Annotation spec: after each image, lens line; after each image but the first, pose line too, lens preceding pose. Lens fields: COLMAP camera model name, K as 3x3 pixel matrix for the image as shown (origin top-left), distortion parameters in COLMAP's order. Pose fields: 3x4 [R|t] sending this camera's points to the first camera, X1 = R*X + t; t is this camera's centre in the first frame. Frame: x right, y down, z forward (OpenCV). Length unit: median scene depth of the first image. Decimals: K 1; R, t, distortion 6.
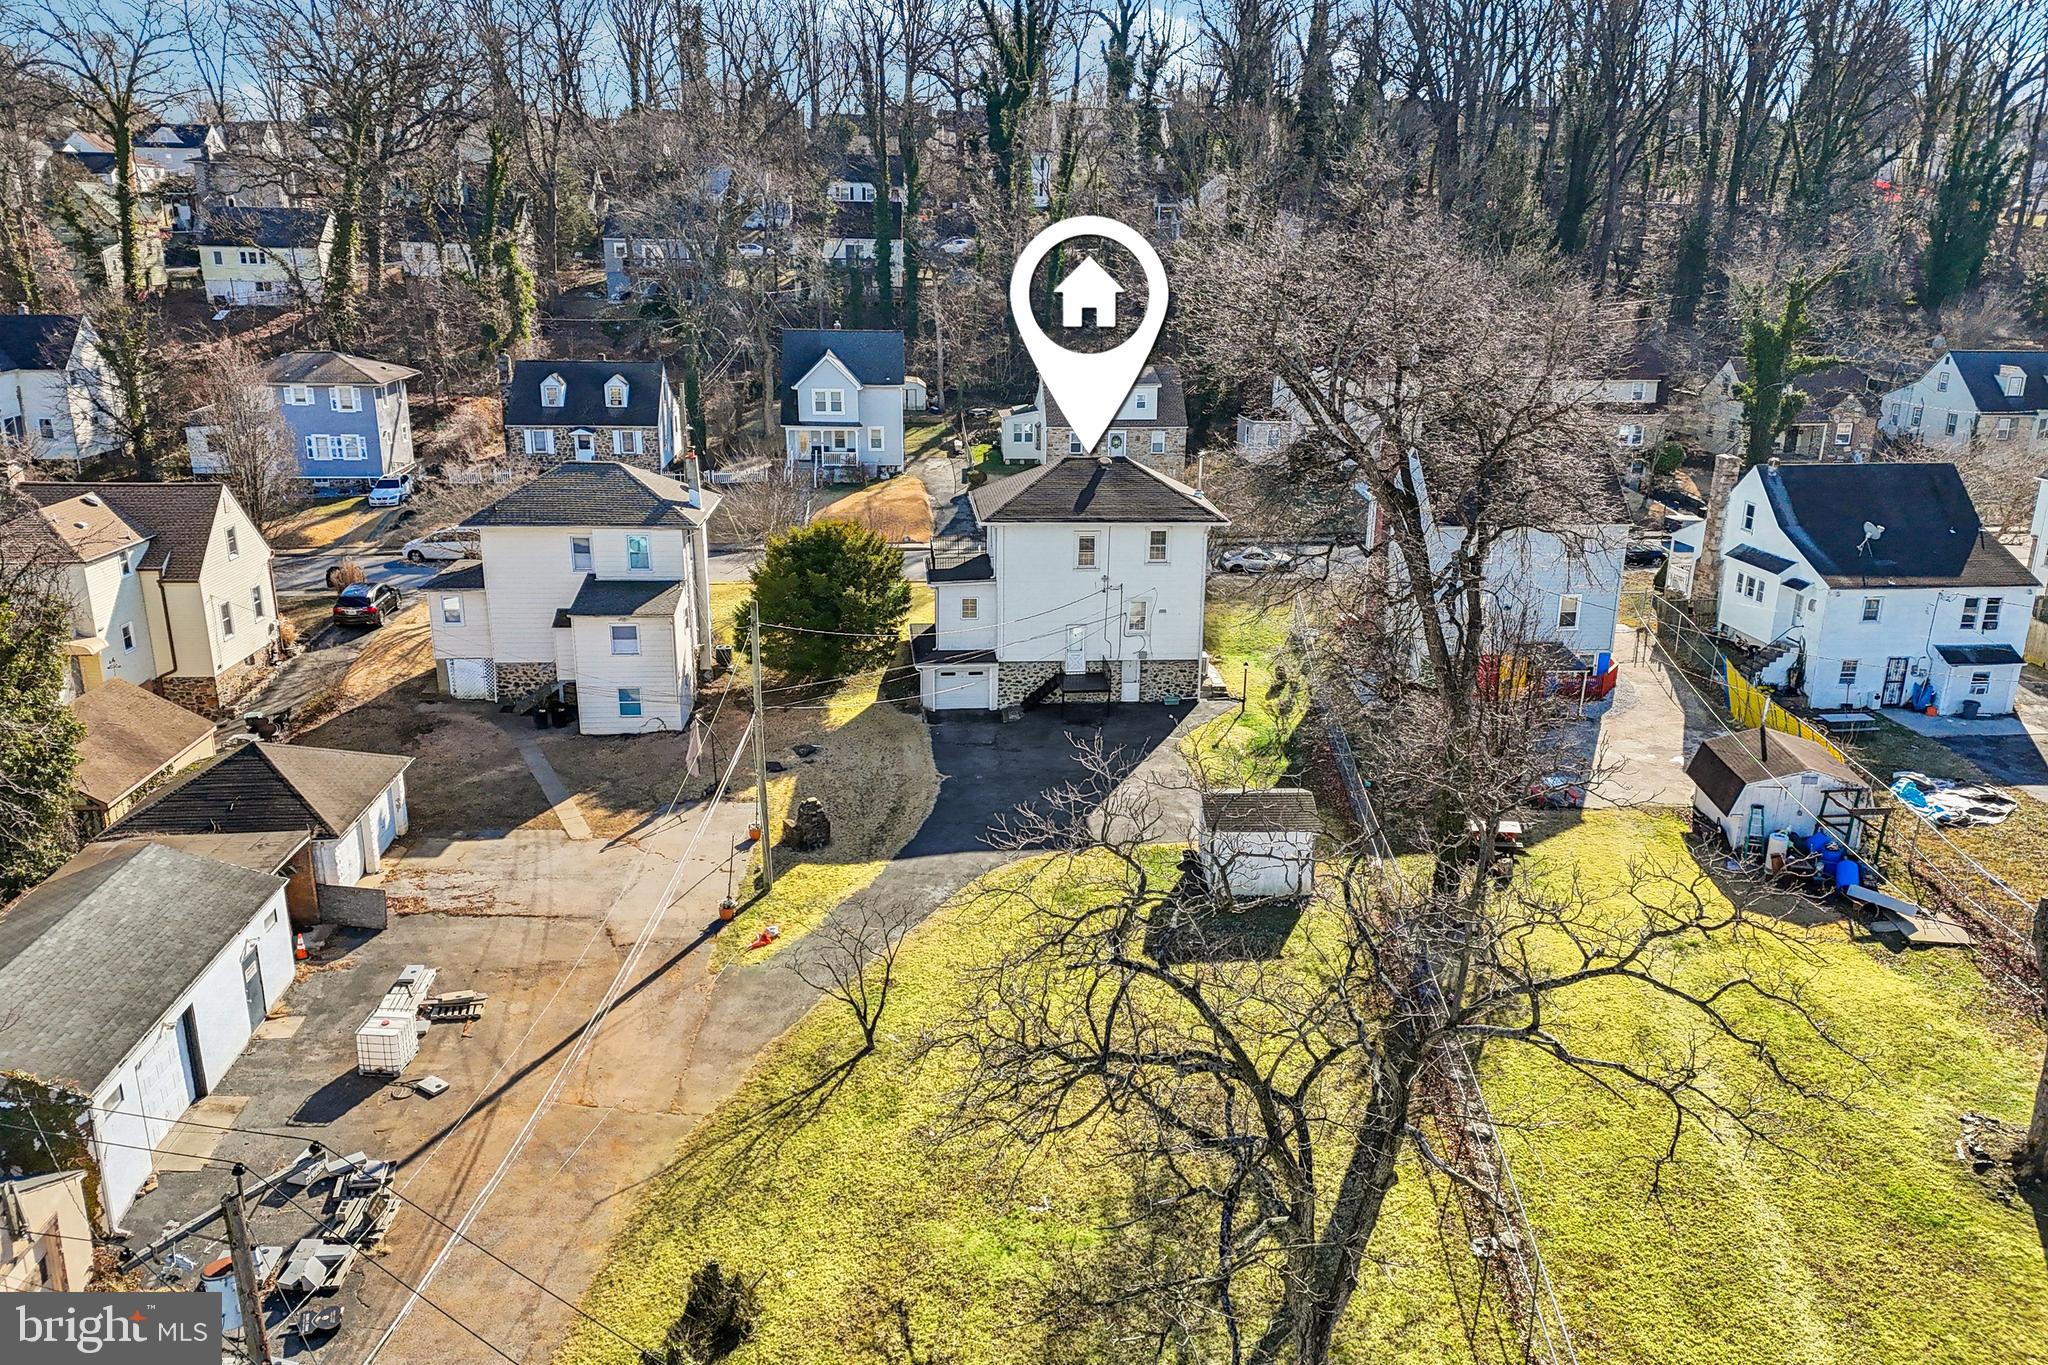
lens RADIAL K [[1496.5, 0, 1013.7], [0, 1496.5, 689.3], [0, 0, 1]] dist [0.071670, -0.080498]
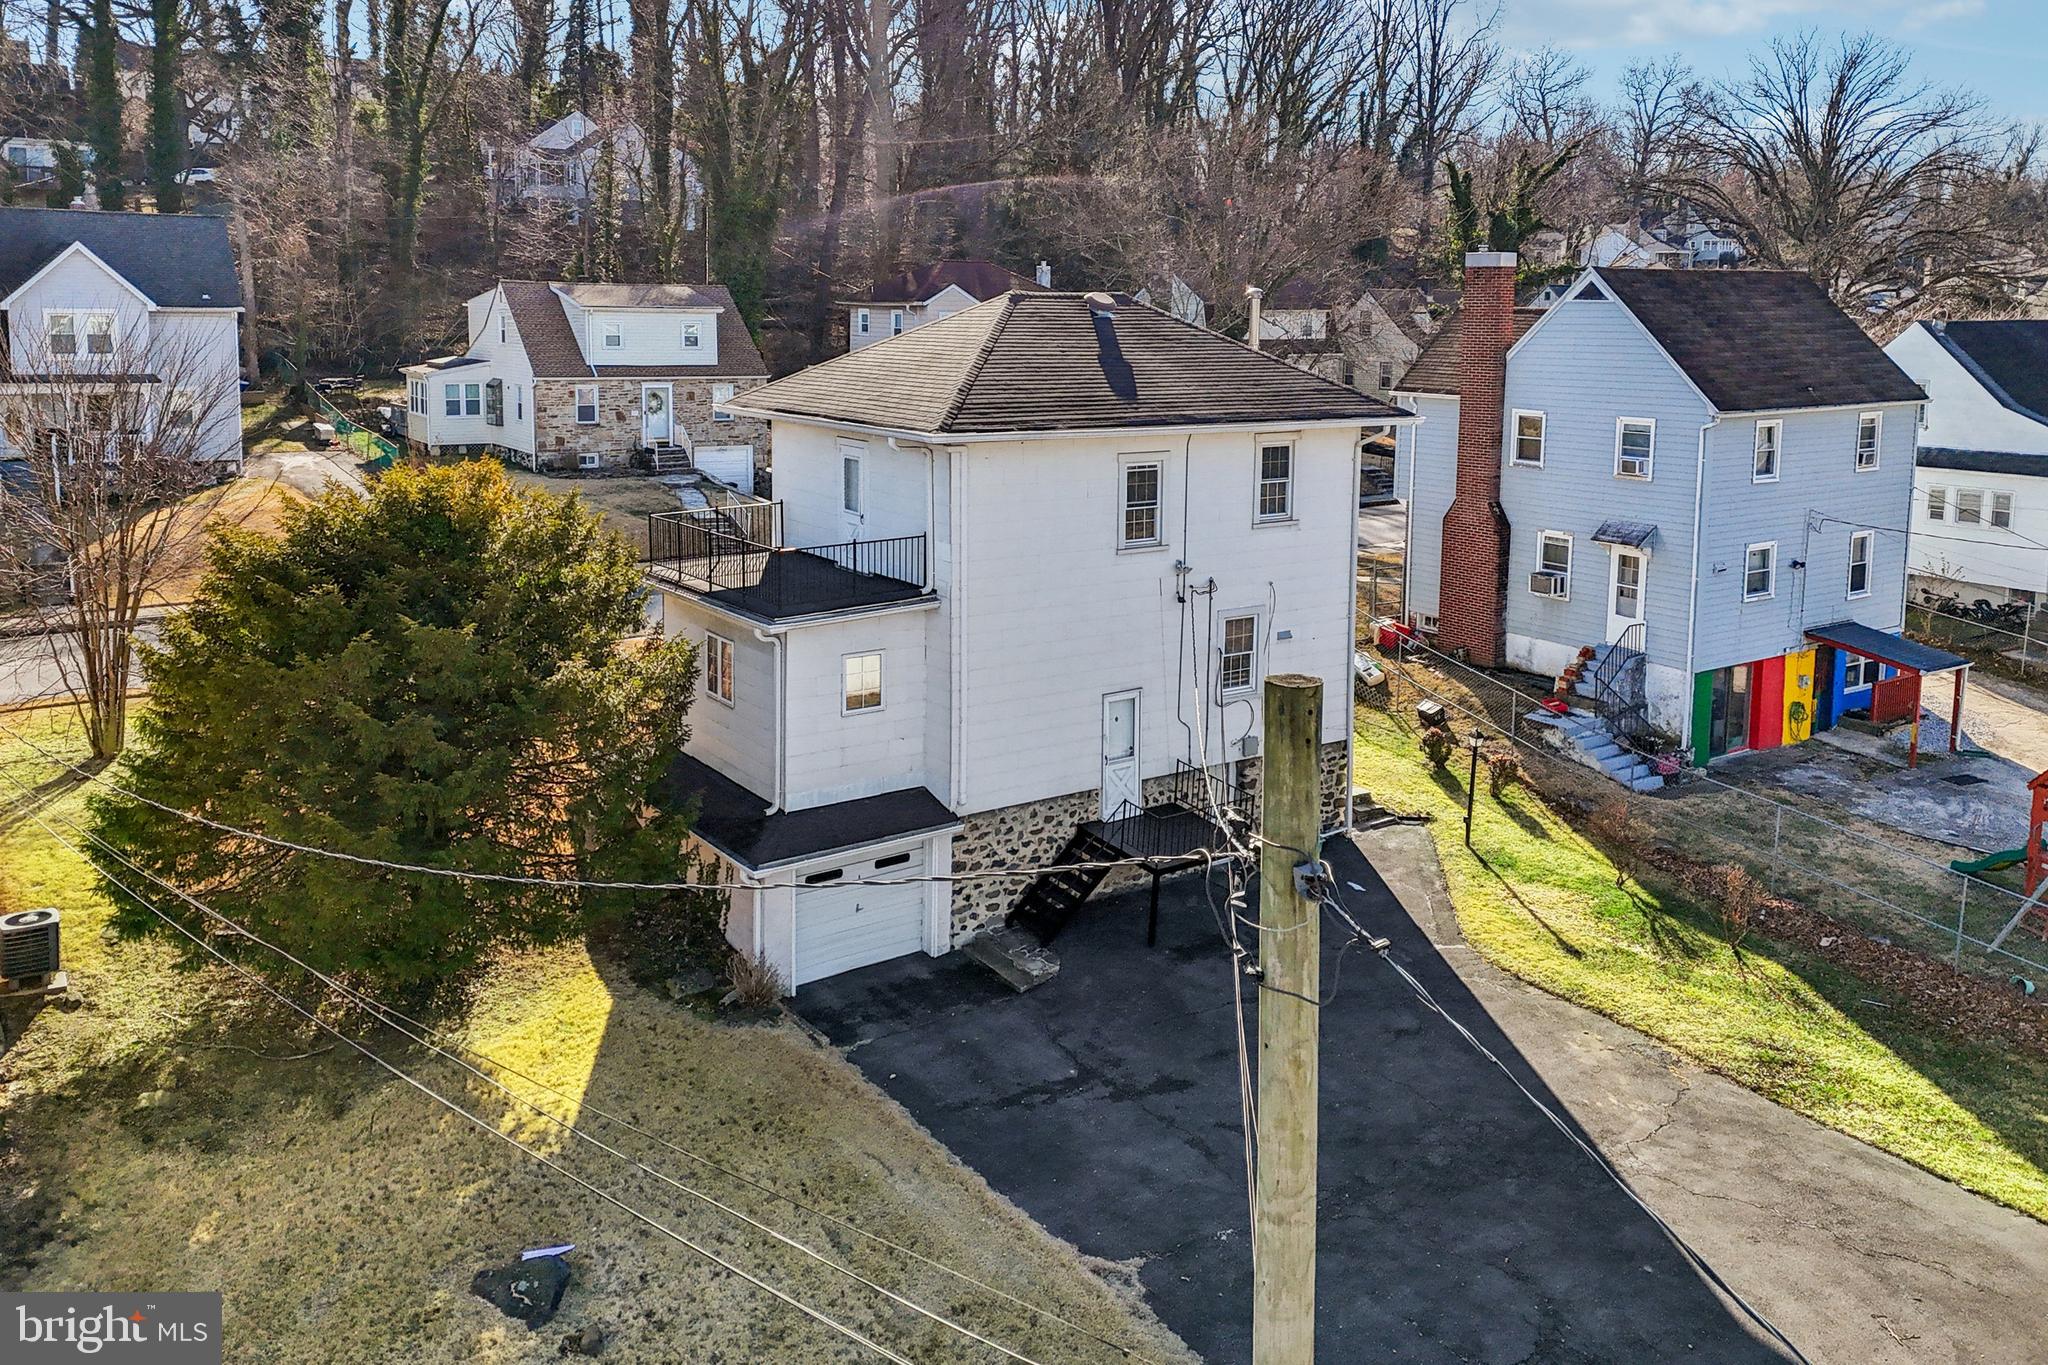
lens RADIAL K [[1567.2, 0, 1027.4], [0, 1567.2, 487.0], [0, 0, 1]] dist [0.085226, -0.098354]
pose [[0.867805, -0.055291, 0.493818, -0.177397], [0.140604, 0.980498, -0.137308, -0.041795], [-0.476596, 0.188589, 0.858656, 0.636019]]
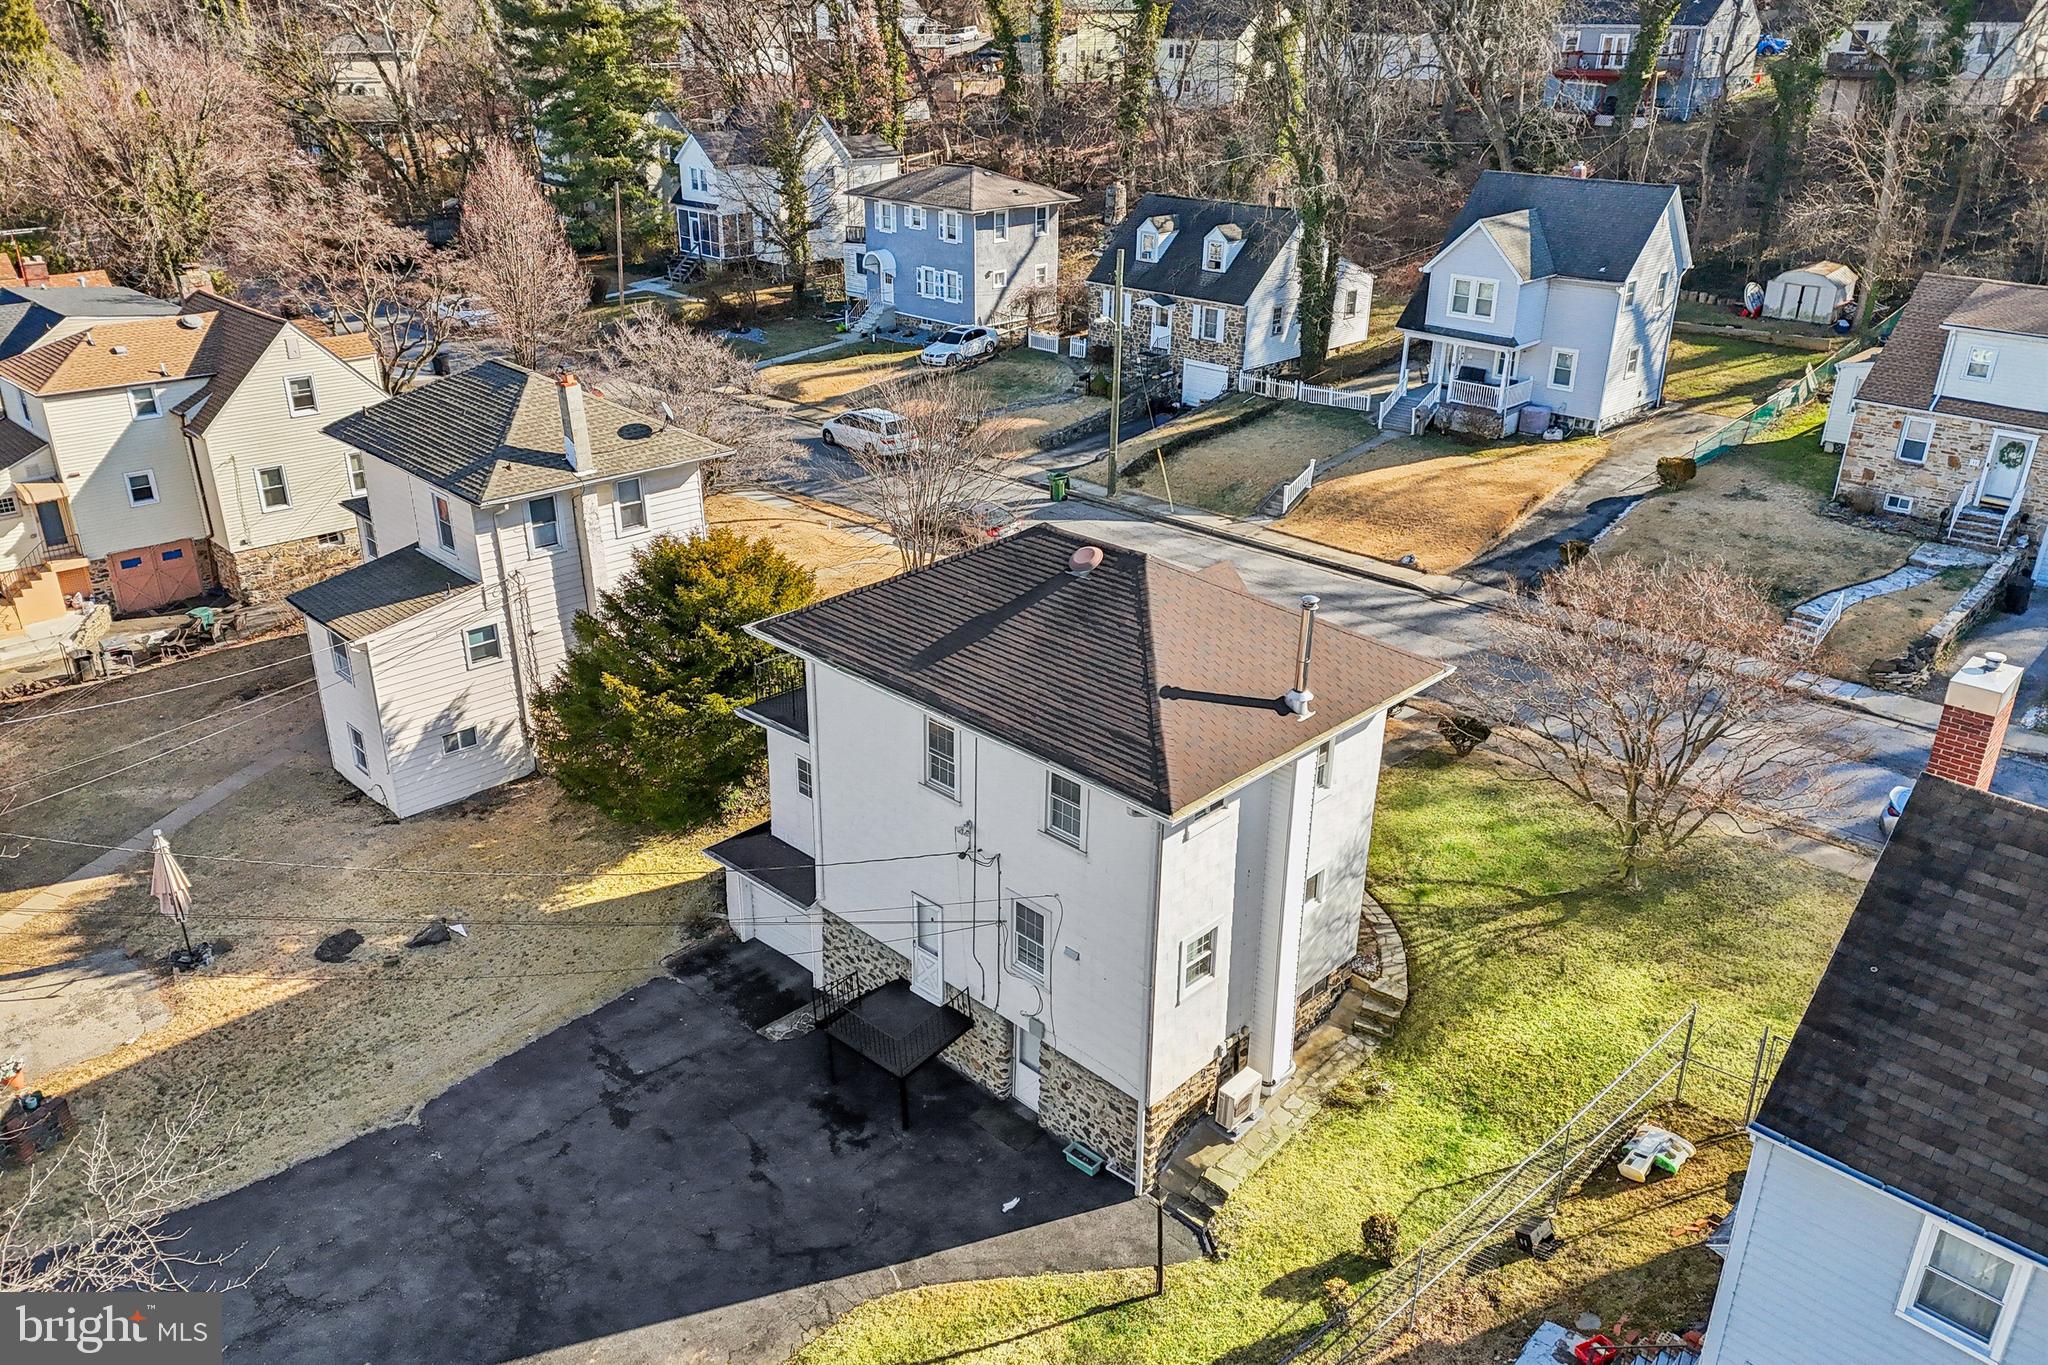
lens RADIAL K [[1496.5, 0, 1013.7], [0, 1496.5, 689.3], [0, 0, 1]] dist [0.071670, -0.080498]
pose [[0.658852, 0.302775, -0.688652, 0.337055], [-0.222381, 0.952905, 0.206200, -0.195091], [0.718652, 0.017287, 0.695155, 0.698284]]
